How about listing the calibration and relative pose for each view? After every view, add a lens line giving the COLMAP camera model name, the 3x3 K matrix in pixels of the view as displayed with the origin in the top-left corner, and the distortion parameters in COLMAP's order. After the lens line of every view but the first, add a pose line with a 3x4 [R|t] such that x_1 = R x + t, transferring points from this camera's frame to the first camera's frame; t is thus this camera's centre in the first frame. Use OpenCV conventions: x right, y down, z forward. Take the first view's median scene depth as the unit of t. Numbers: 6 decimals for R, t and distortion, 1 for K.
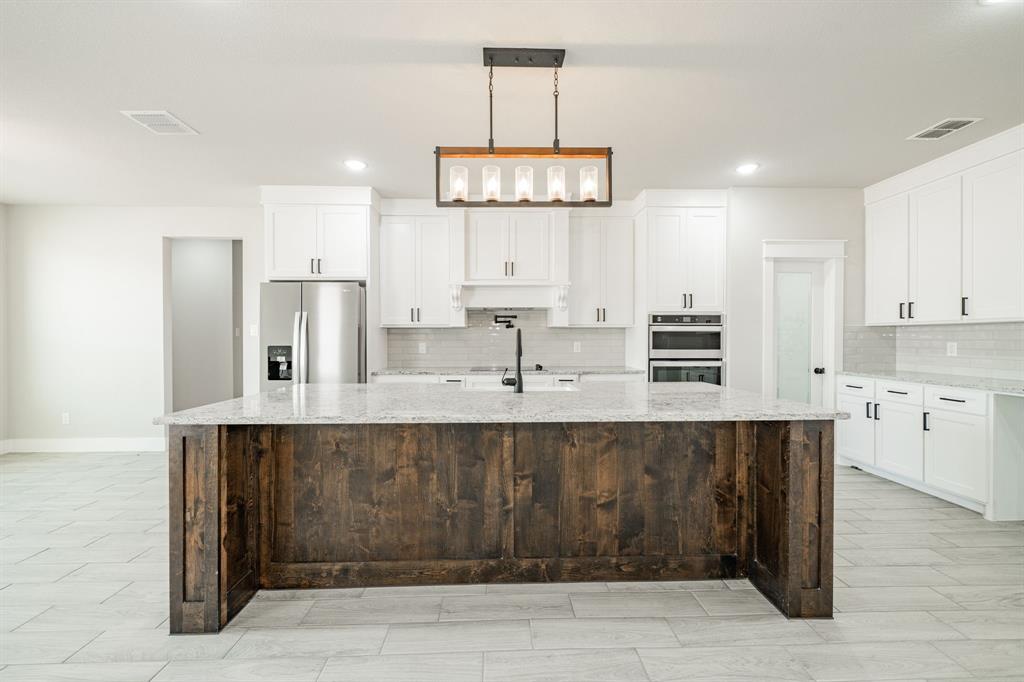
lens RADIAL K [[412.9, 0, 510.1], [0, 412.9, 343.4], [0, 0, 1]] dist [-0.002234, -0.000208]
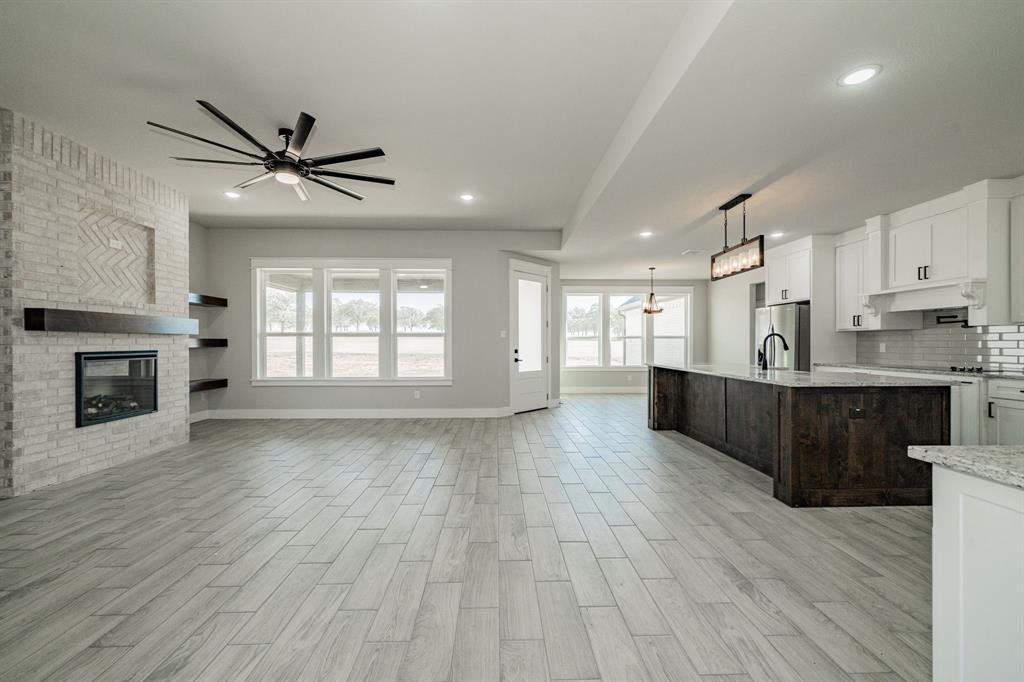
lens RADIAL K [[412.9, 0, 510.1], [0, 412.9, 343.4], [0, 0, 1]] dist [-0.002234, -0.000208]
pose [[0.003388, 0.001232, -0.999994, 1.222669], [-0.010275, 0.999946, 0.001197, 0.011006], [0.999941, 0.010271, 0.003401, -0.069448]]
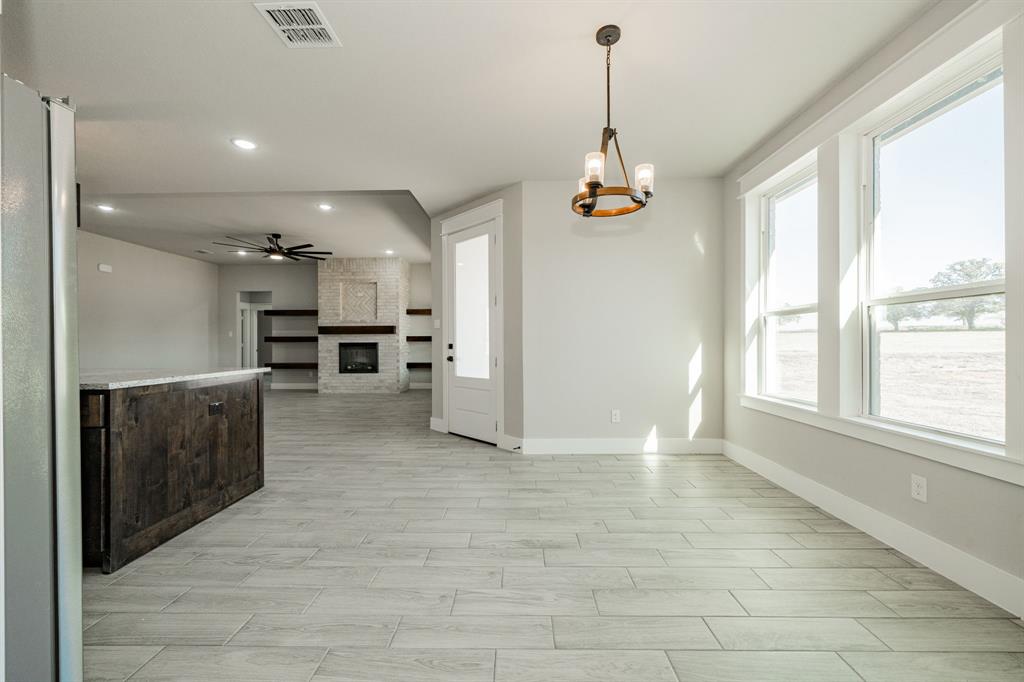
lens RADIAL K [[412.9, 0, 510.1], [0, 412.9, 343.4], [0, 0, 1]] dist [-0.002234, -0.000208]
pose [[-0.998740, 0.003015, 0.050088, -0.976744], [0.003568, 0.999934, 0.010957, 0.025644], [-0.050052, 0.011122, -0.998685, 1.338673]]
